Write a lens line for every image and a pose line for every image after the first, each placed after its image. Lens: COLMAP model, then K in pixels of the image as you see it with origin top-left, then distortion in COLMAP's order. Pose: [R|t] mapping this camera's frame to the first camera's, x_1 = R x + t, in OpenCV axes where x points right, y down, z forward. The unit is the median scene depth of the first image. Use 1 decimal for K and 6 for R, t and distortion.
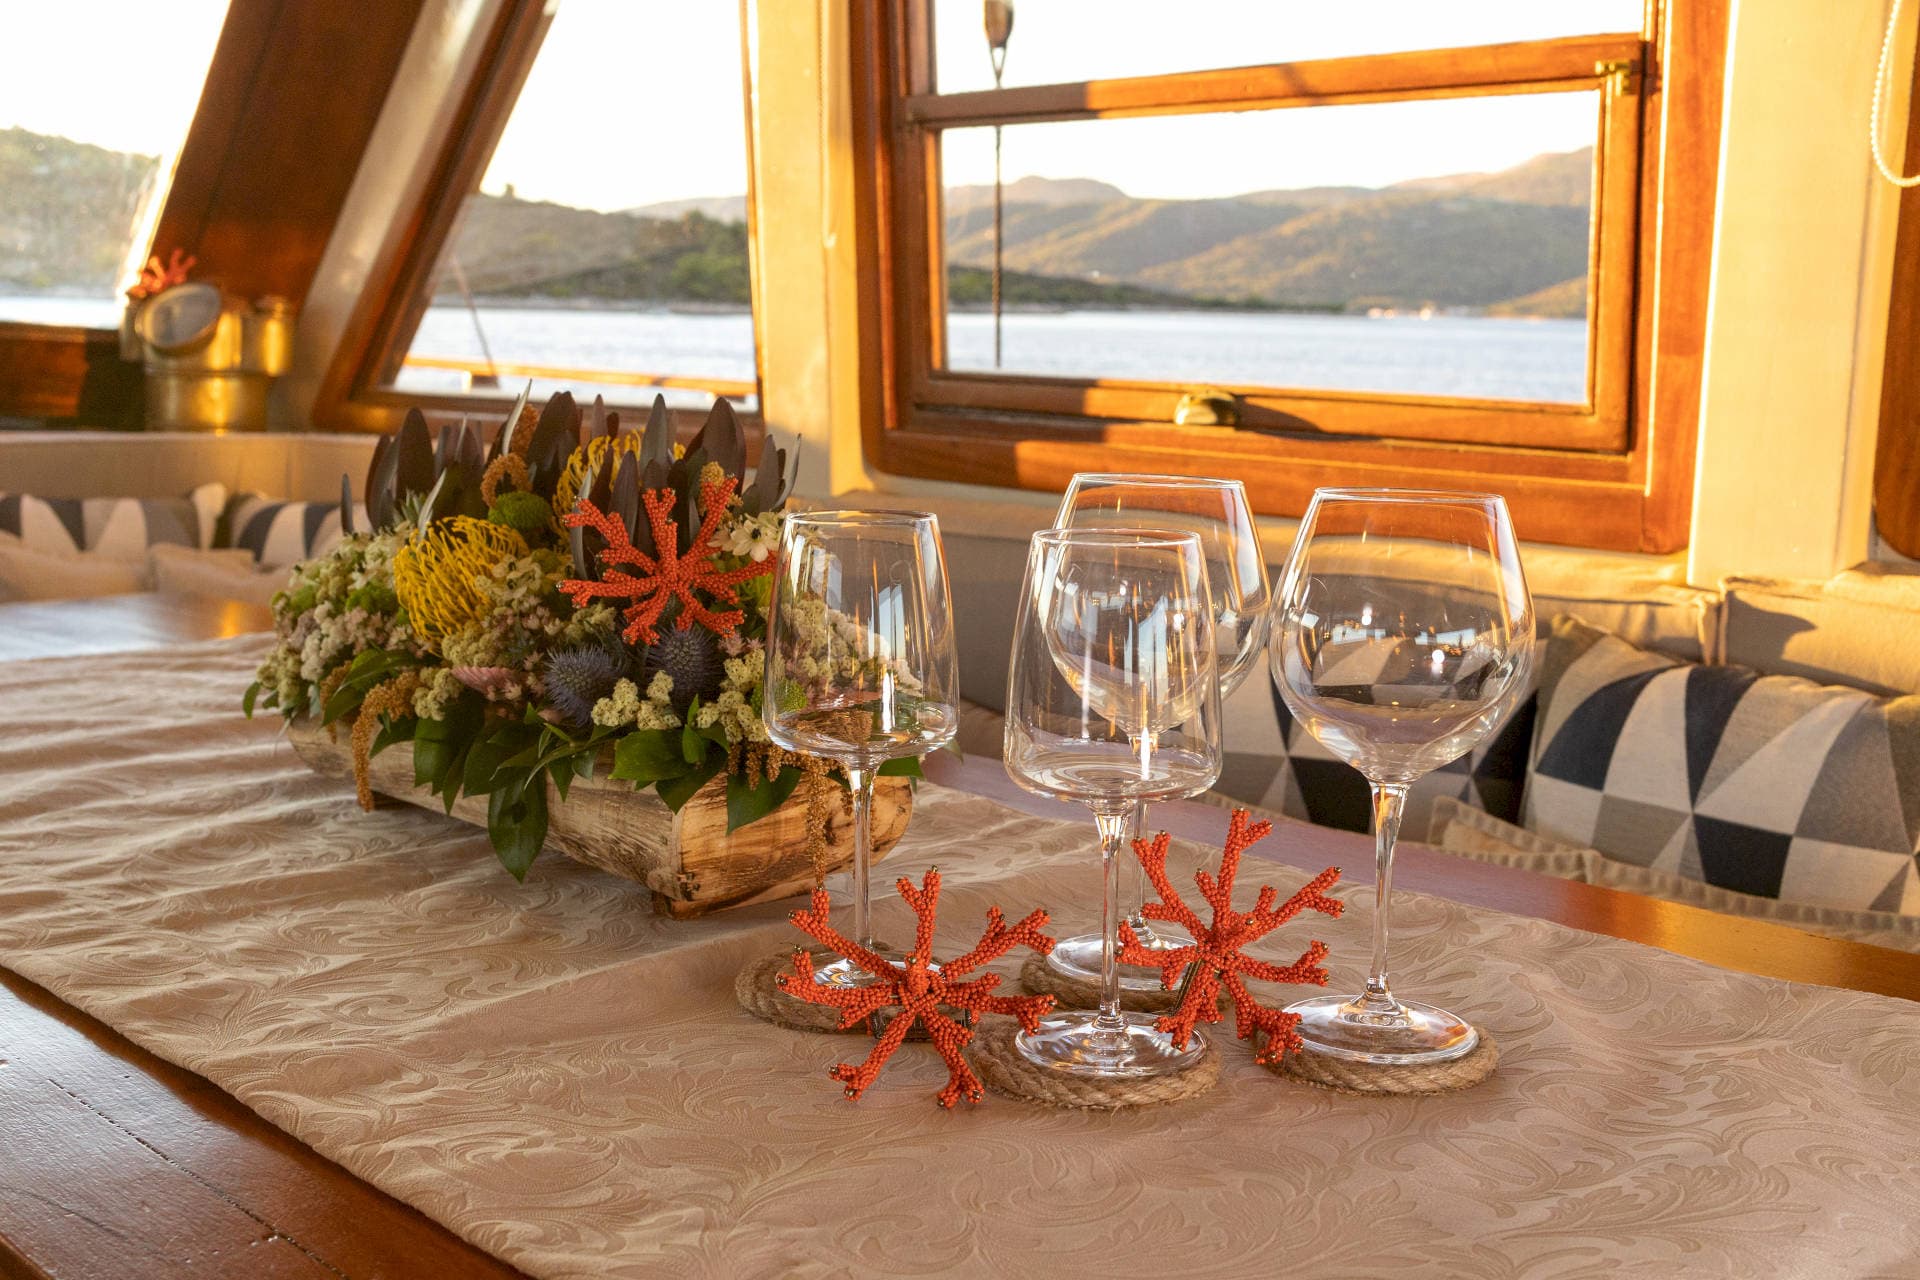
lens RADIAL K [[1051.0, 0, 960.0], [0, 1051.0, 640.0], [0, 0, 1]] dist [-0.002279, -0.001028]
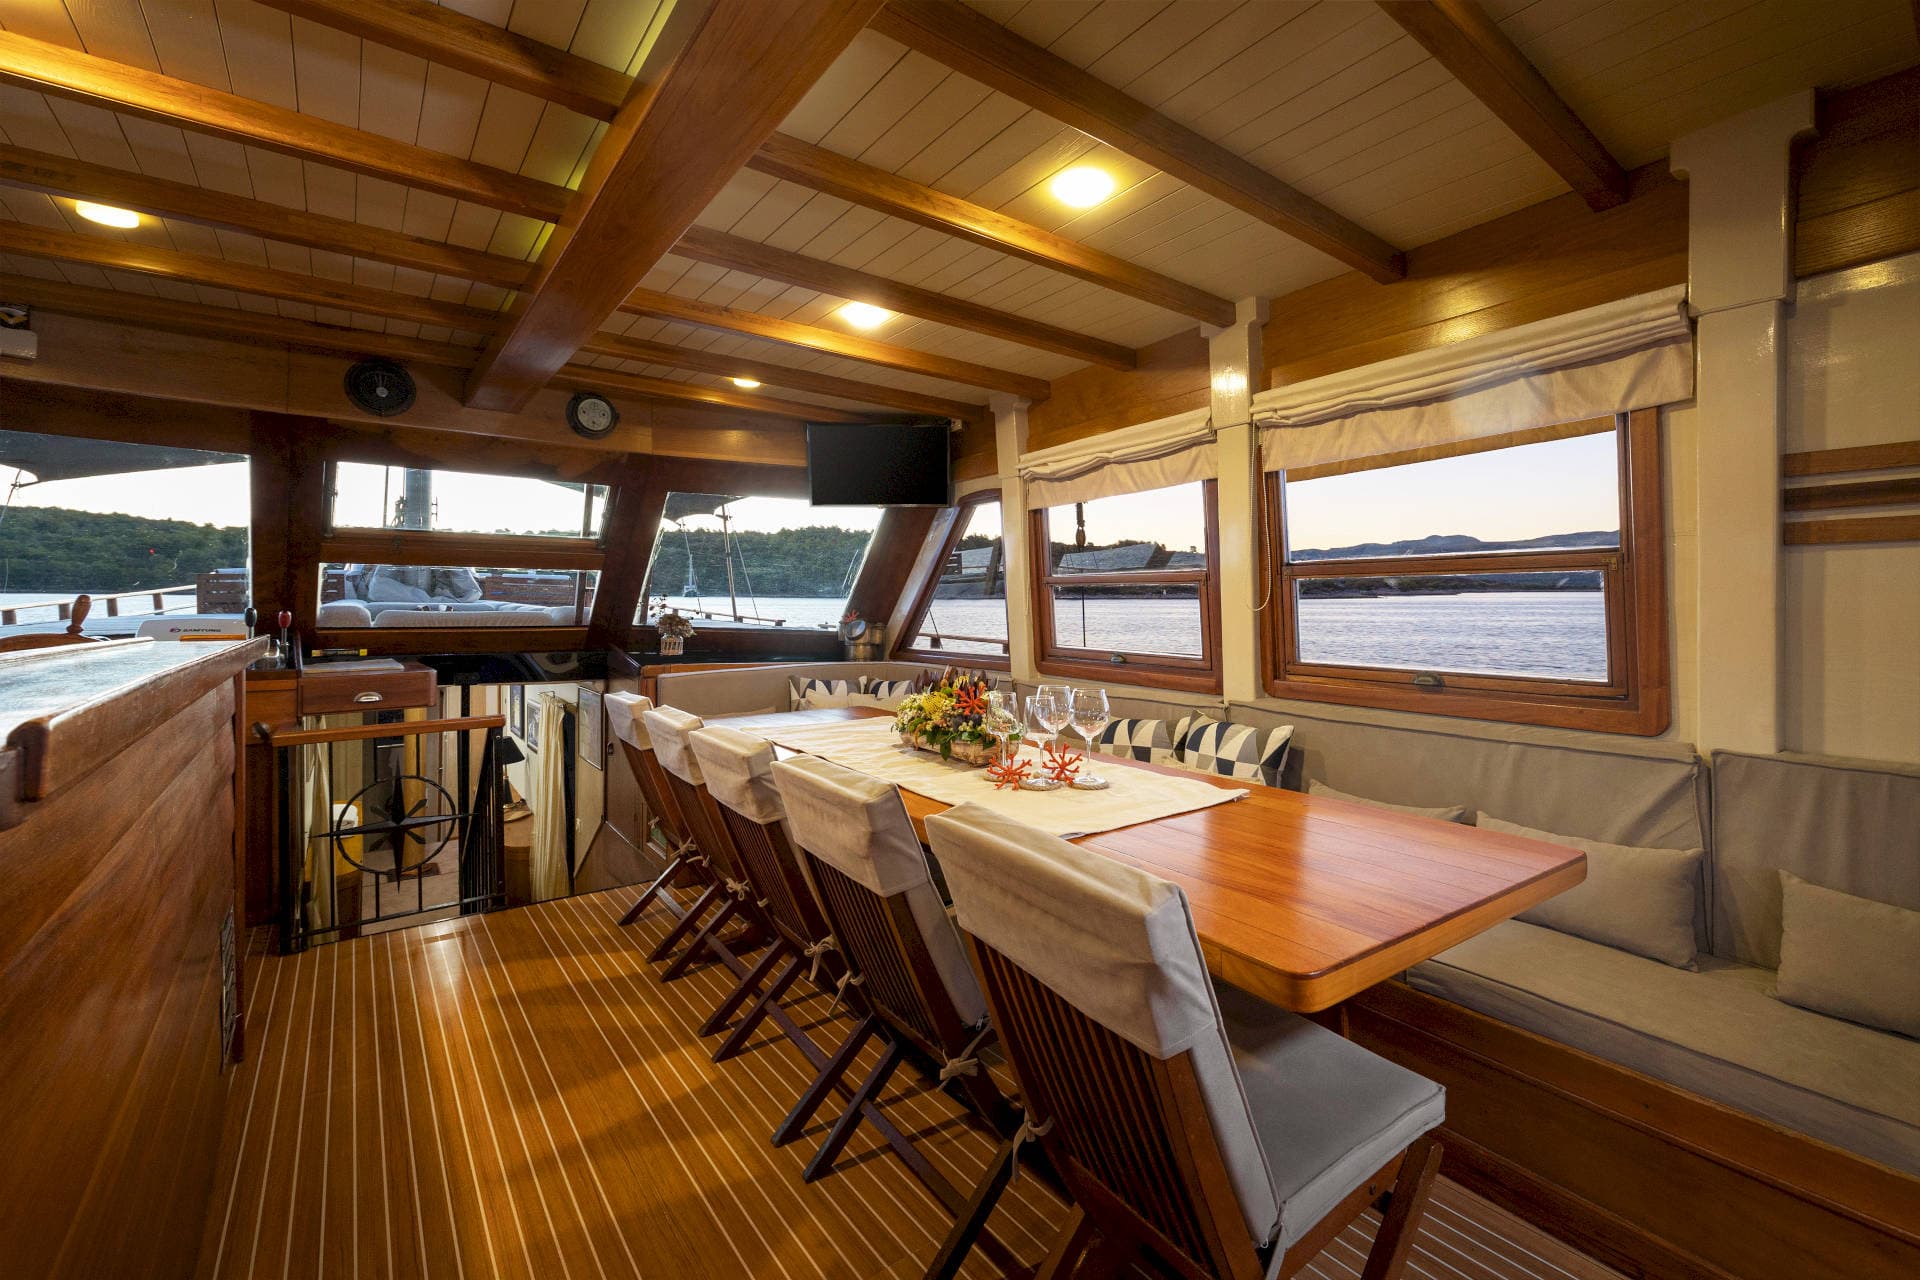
lens RADIAL K [[917.9, 0, 960.0], [0, 917.9, 640.0], [0, 0, 1]] dist [0.000991, 0.000120]
pose [[0.947169, -0.031209, -0.319212, 1.127011], [0.000766, 0.995472, -0.095054, 0.062805], [0.320733, 0.089788, 0.942904, -3.344549]]
